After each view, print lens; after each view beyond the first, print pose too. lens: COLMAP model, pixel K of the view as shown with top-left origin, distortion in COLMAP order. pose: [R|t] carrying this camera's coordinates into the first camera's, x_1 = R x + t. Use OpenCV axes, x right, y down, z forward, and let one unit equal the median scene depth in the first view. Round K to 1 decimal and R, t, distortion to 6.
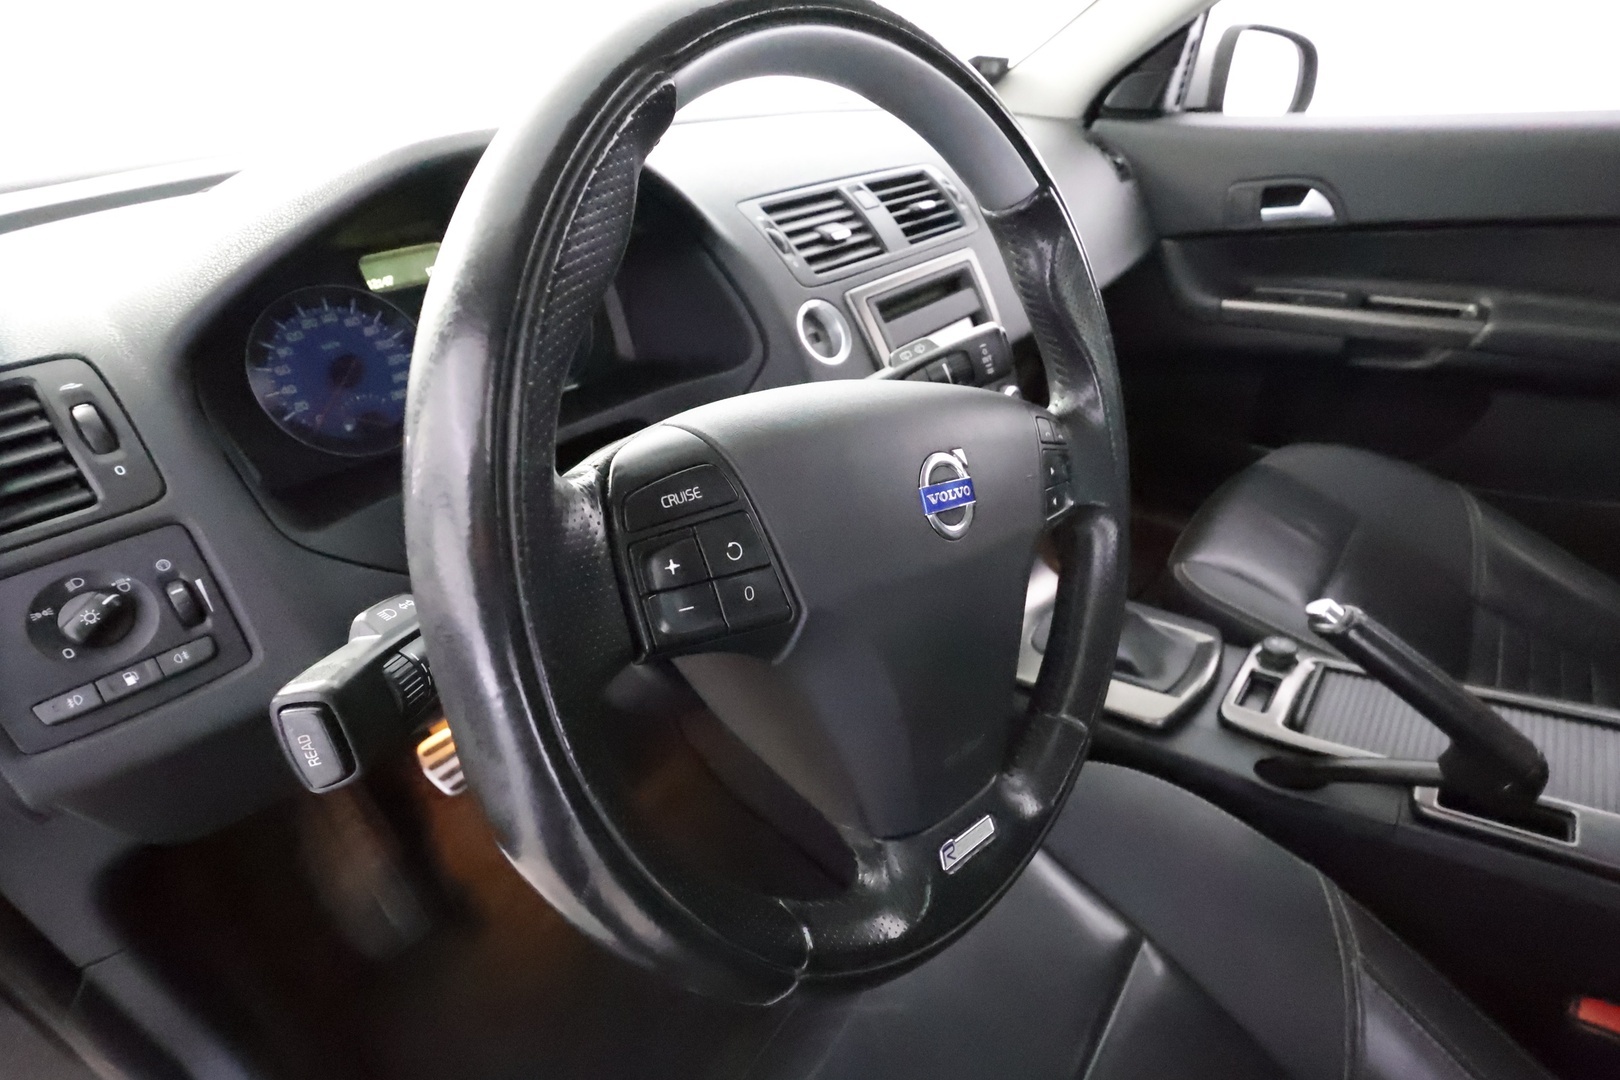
lens RADIAL K [[734.0, 0, 838.3], [0, 734.0, 548.1], [0, 0, 1]] dist [-0.011087, 0.000443]
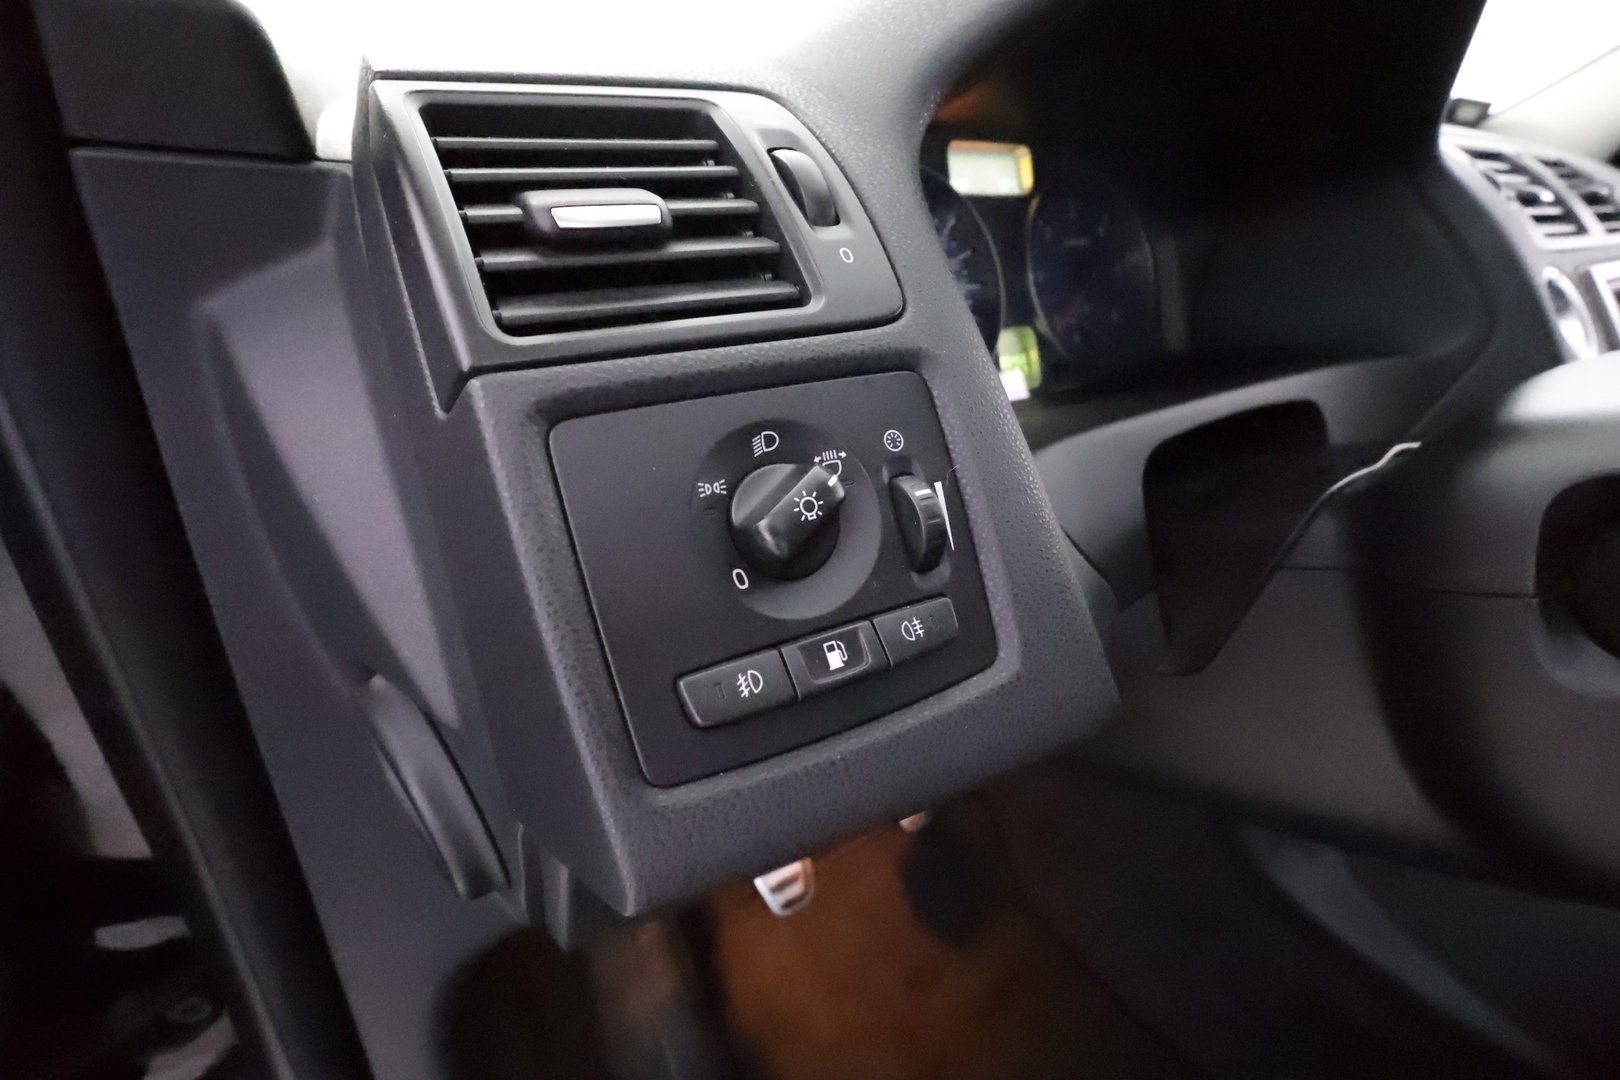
lens RADIAL K [[734.0, 0, 838.3], [0, 734.0, 548.1], [0, 0, 1]] dist [-0.011087, 0.000443]
pose [[0.975376, 0.122428, -0.183447, -0.593554], [-0.150661, 0.977320, -0.148816, 0.120889], [0.161067, 0.172790, 0.971700, 0.355194]]
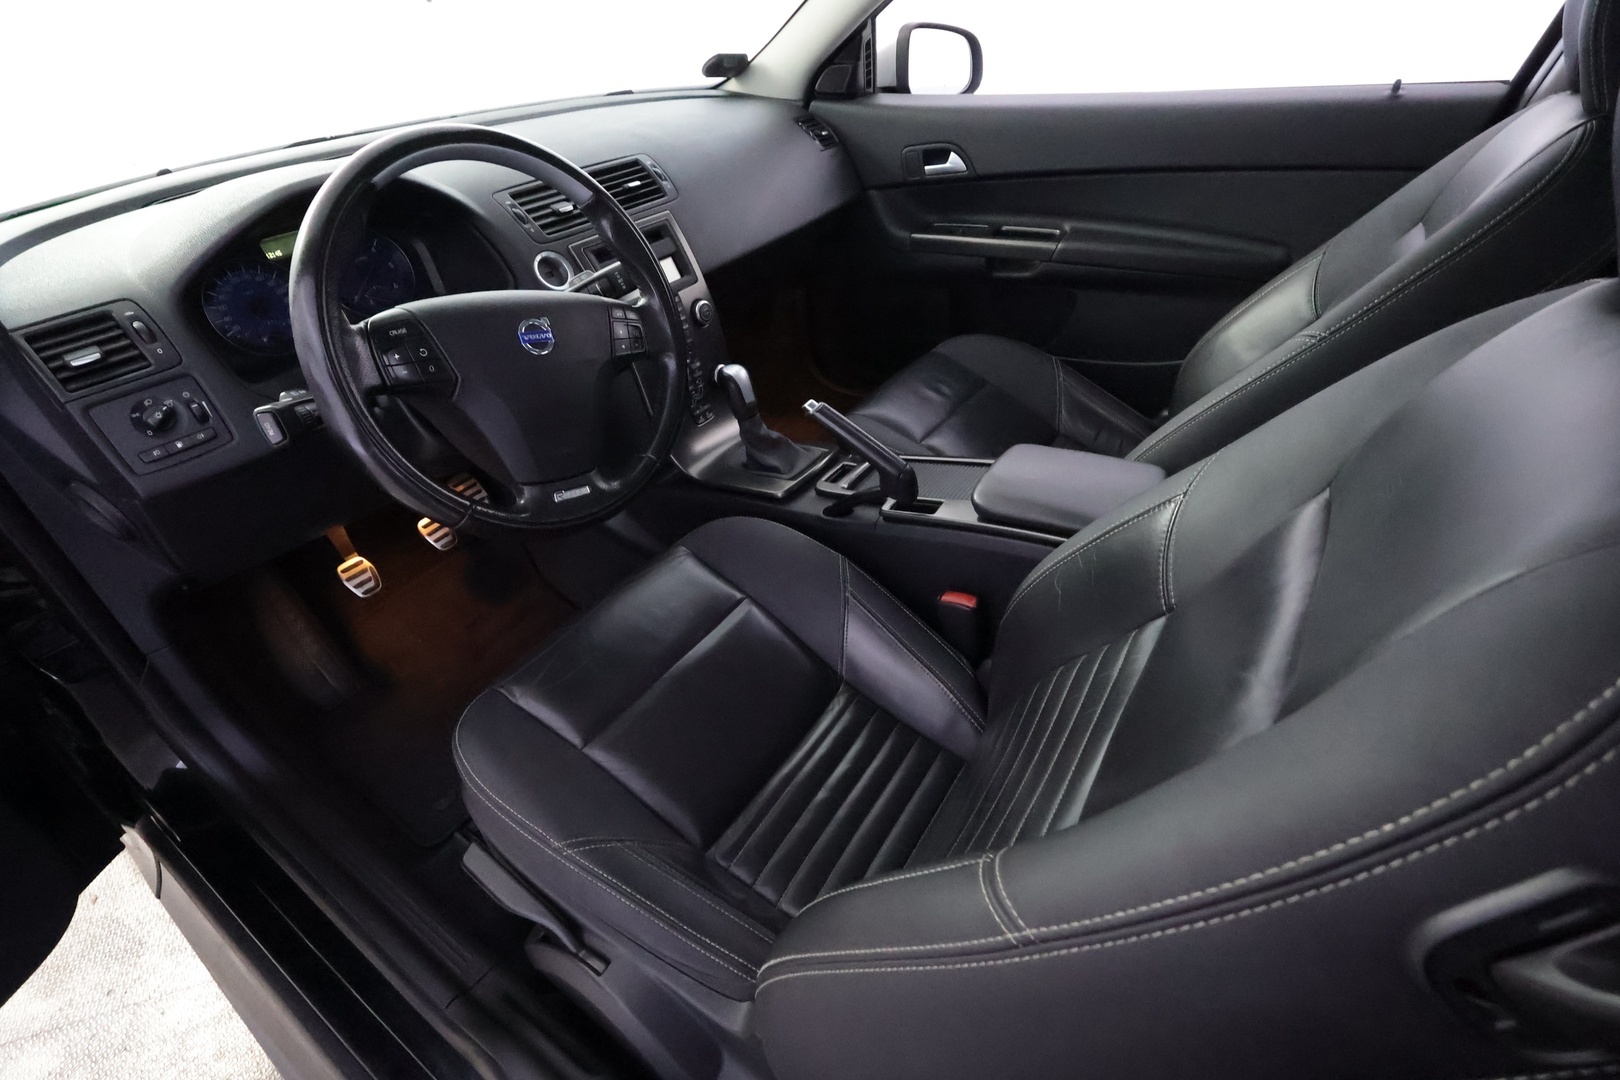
lens RADIAL K [[734.0, 0, 838.3], [0, 734.0, 548.1], [0, 0, 1]] dist [-0.011087, 0.000443]
pose [[0.994844, -0.074688, 0.068615, 0.566284], [0.069519, 0.994768, 0.074860, 0.310488], [-0.073847, -0.069704, 0.994831, -0.916864]]
